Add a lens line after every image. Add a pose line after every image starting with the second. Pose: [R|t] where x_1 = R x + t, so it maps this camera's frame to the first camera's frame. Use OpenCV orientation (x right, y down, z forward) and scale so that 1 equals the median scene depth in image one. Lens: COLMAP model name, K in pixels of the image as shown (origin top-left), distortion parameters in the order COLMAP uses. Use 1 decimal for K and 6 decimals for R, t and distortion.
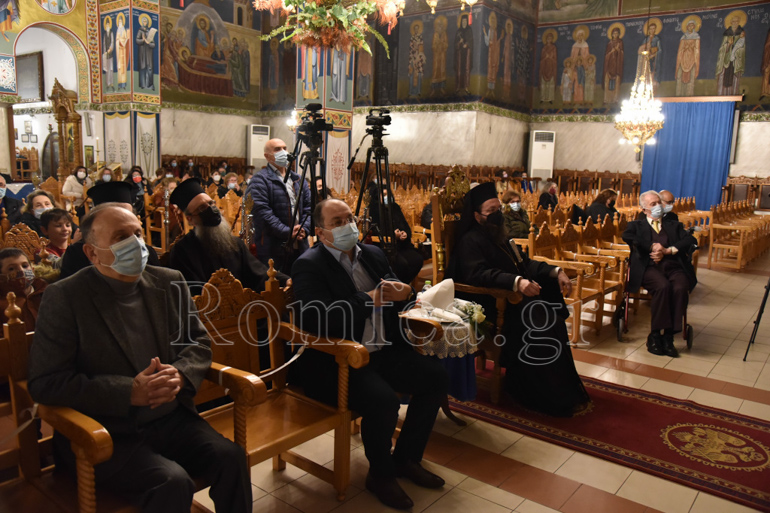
lens RADIAL K [[603.8, 0, 385.3], [0, 603.8, 254.8], [0, 0, 1]] dist [-0.036572, 0.045354]
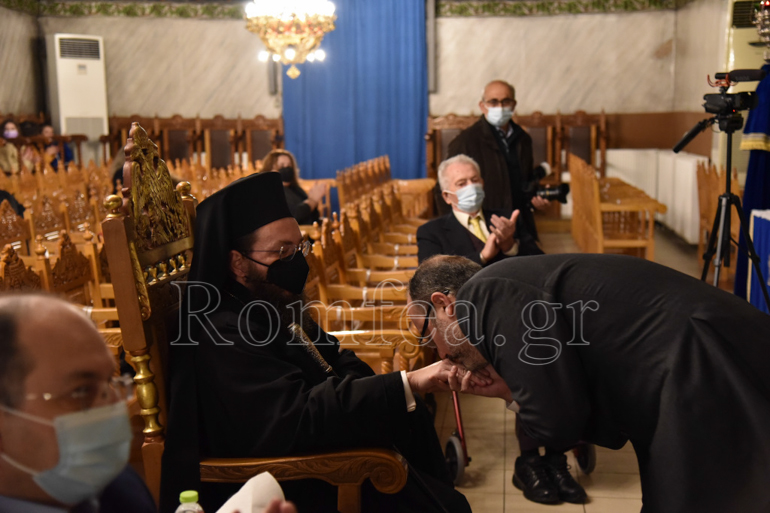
lens RADIAL K [[1152.6, 0, 411.4], [0, 1152.6, 248.1], [0, 0, 1]] dist [0.265645, 0.000000]
pose [[0.838675, -0.107250, 0.533968, -0.035174], [0.121985, 0.992502, 0.007754, -0.017727], [-0.530796, 0.058633, 0.845469, 0.096341]]
